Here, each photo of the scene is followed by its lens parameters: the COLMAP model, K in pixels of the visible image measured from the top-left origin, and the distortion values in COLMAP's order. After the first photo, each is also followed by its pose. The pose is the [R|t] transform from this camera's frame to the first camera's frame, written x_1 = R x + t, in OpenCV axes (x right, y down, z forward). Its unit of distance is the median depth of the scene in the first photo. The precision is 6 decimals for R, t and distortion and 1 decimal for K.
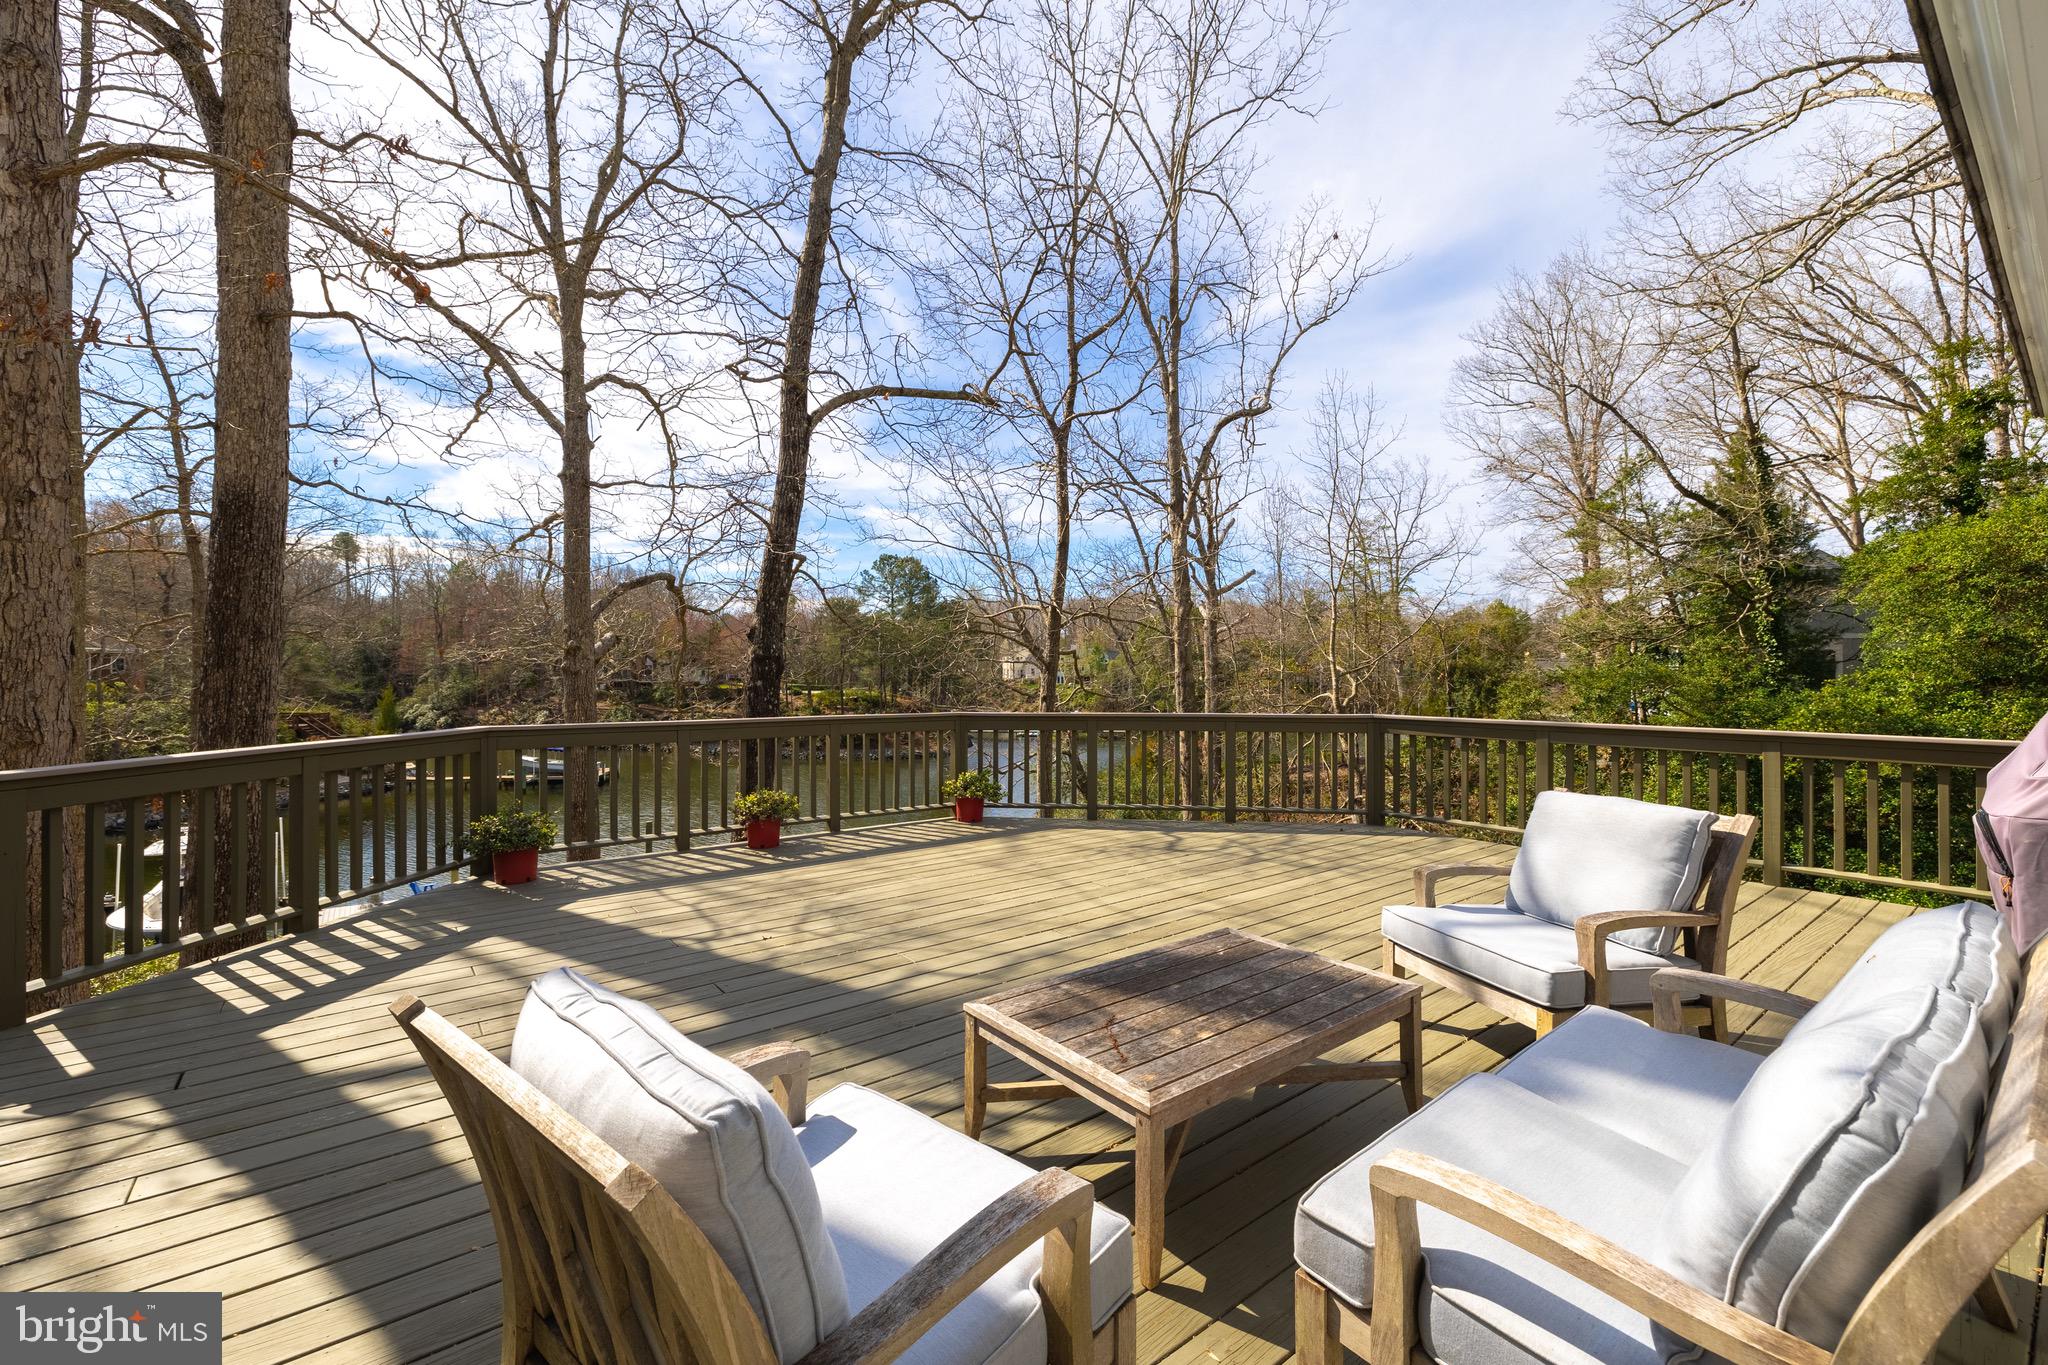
lens RADIAL K [[857.4, 0, 1024.9], [0, 857.4, 671.4], [0, 0, 1]] dist [-0.000142, 0.000057]
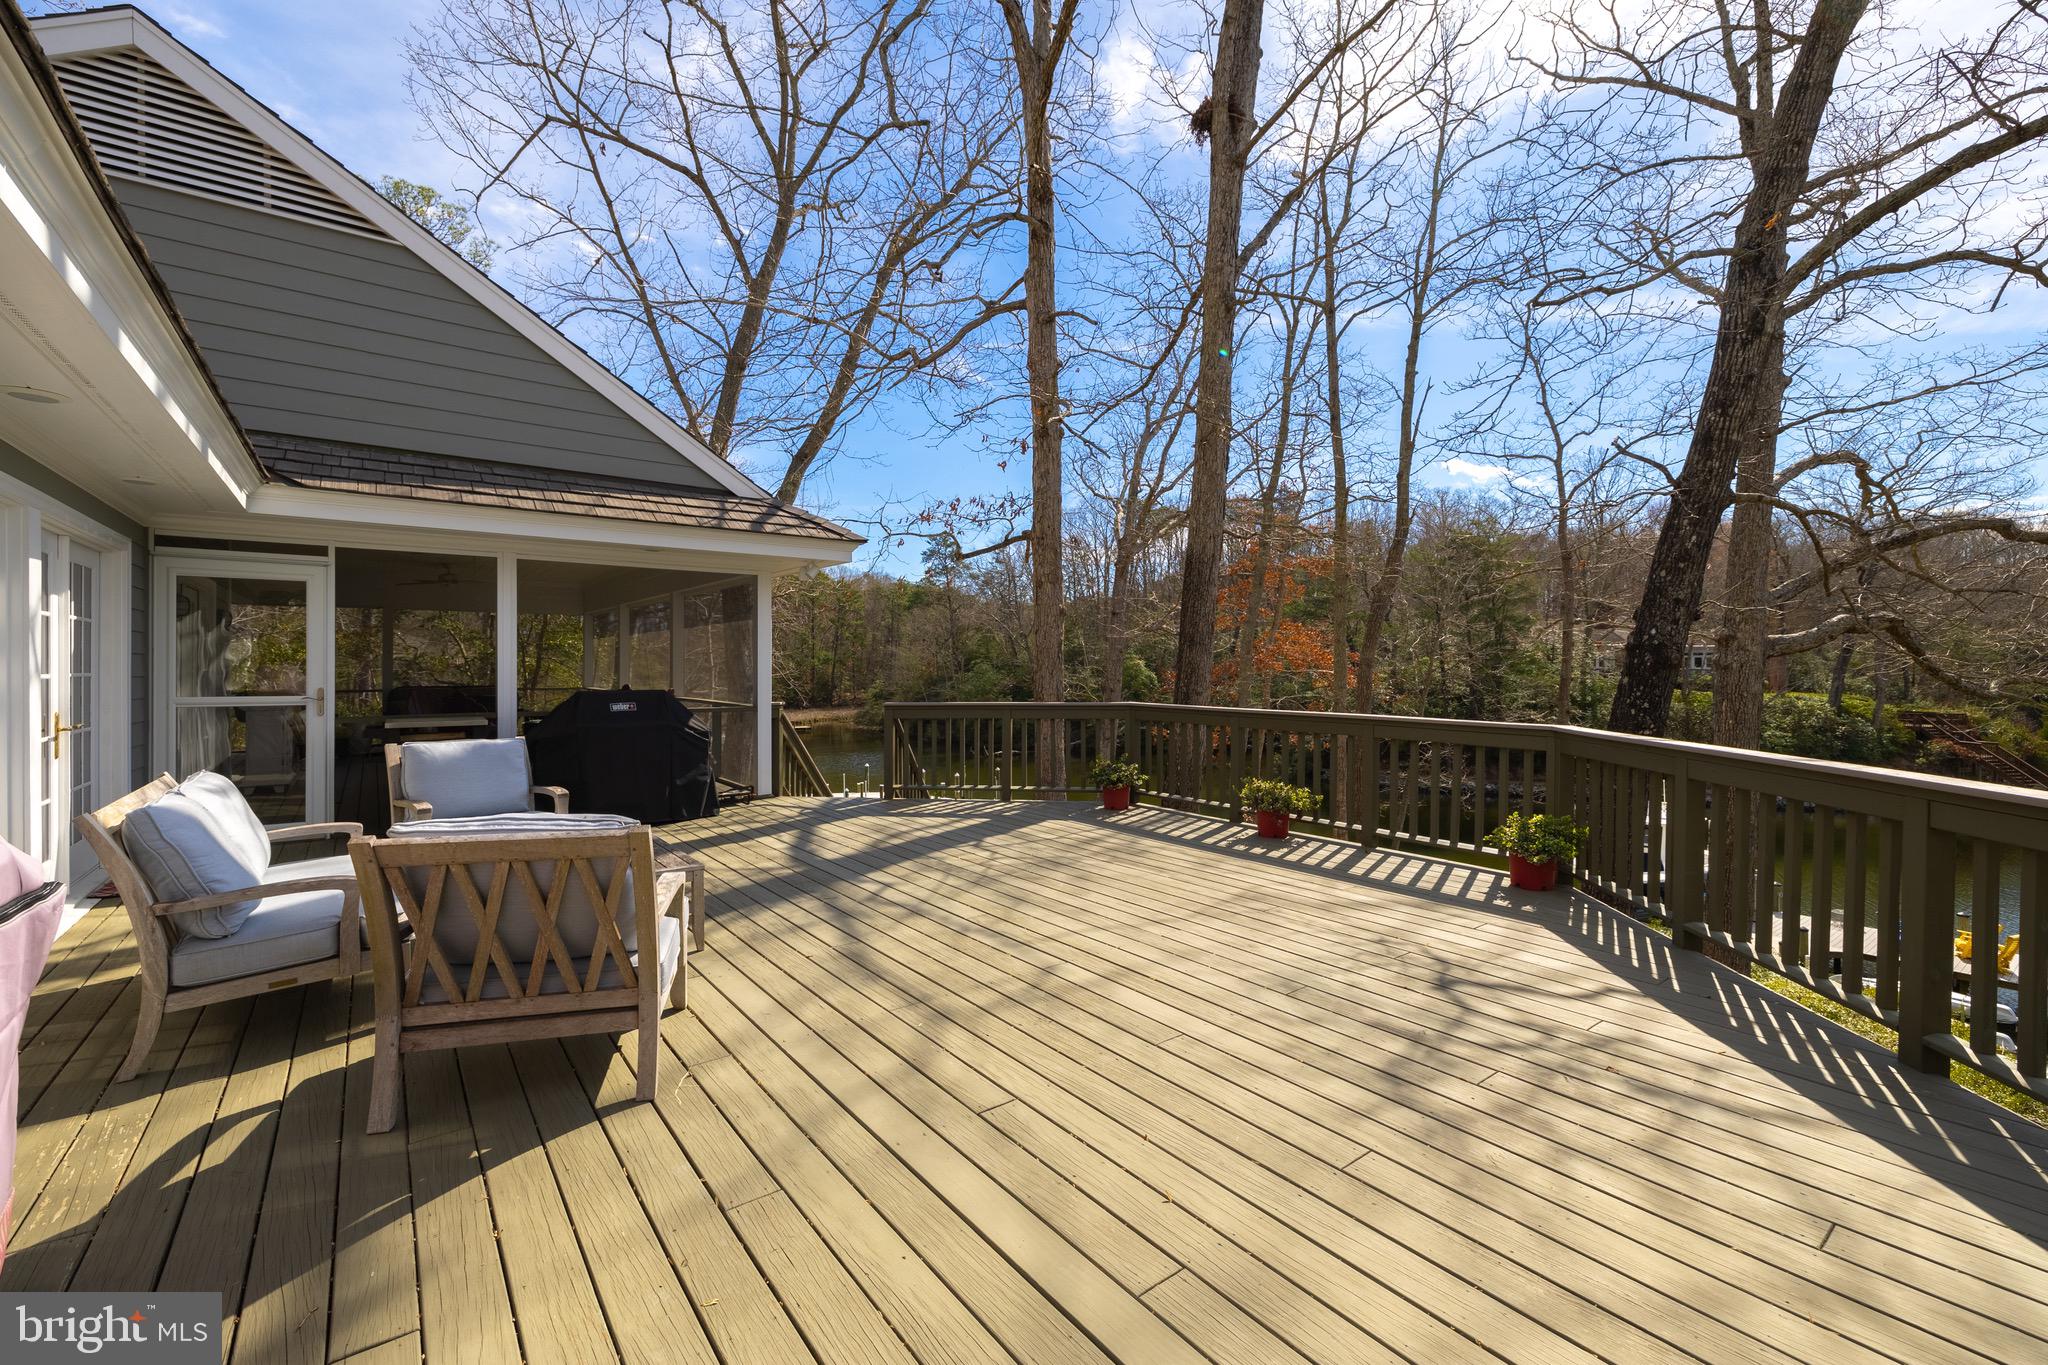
lens RADIAL K [[857.4, 0, 1018.2], [0, 857.4, 673.5], [0, 0, 1]] dist [-0.000142, 0.000057]
pose [[-0.017431, 0.009363, -0.999804, 0.303636], [-0.000746, 0.999956, 0.009378, 0.000523], [0.999848, 0.000910, -0.017423, 0.301883]]
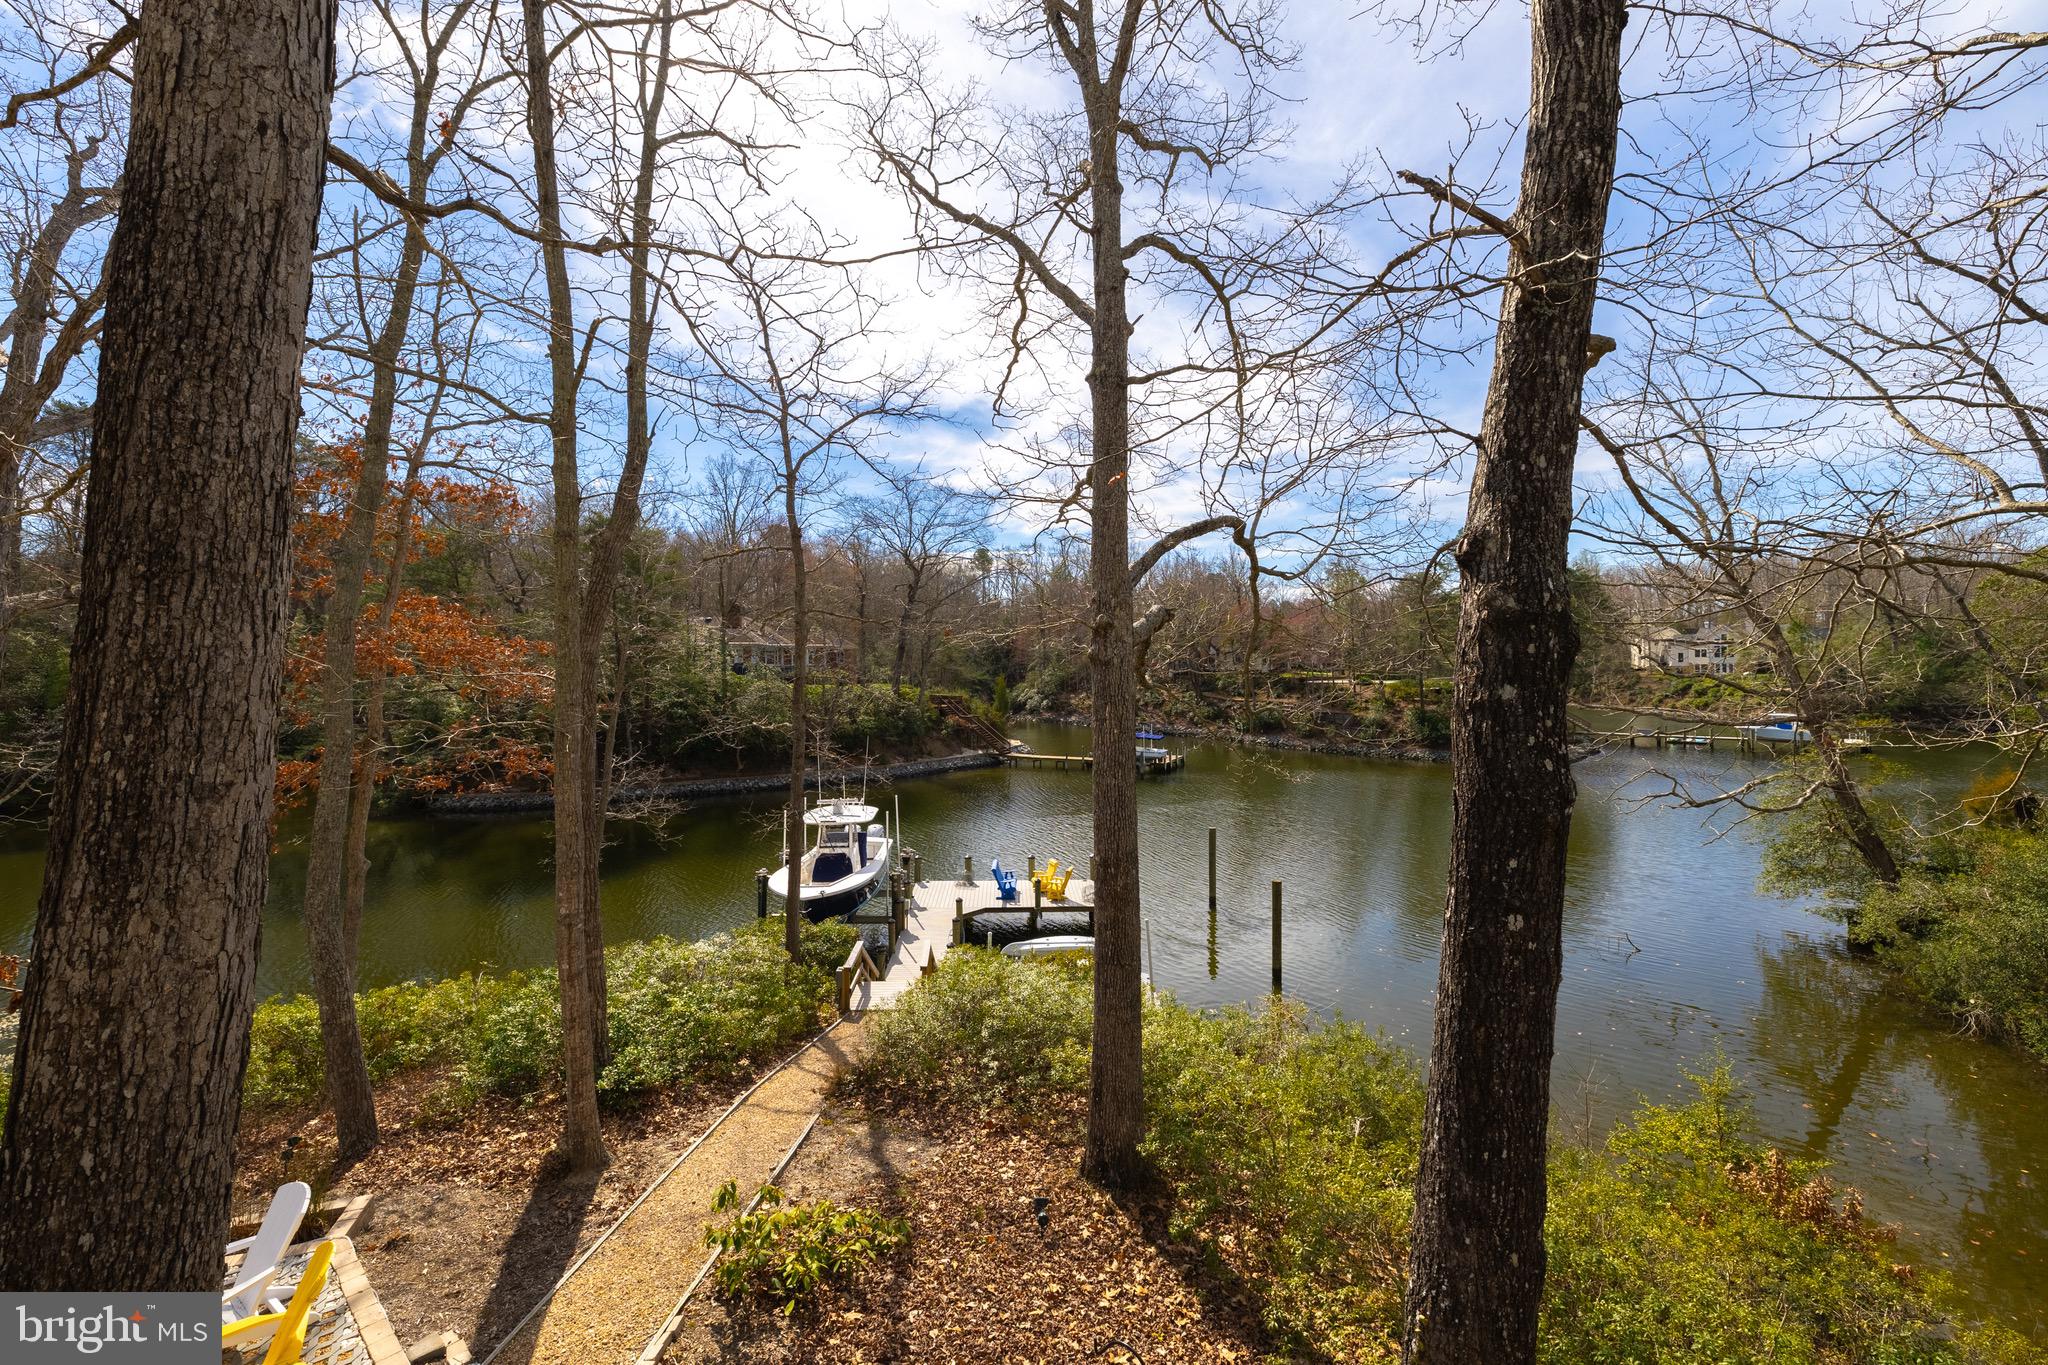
lens RADIAL K [[857.4, 0, 1022.6], [0, 857.4, 671.3], [0, 0, 1]] dist [-0.000142, 0.000057]
pose [[0.807275, 0.001910, -0.590172, -0.171520], [0.006372, 0.999908, 0.011952, 0.000005], [0.590141, -0.013410, 0.807189, 0.396046]]
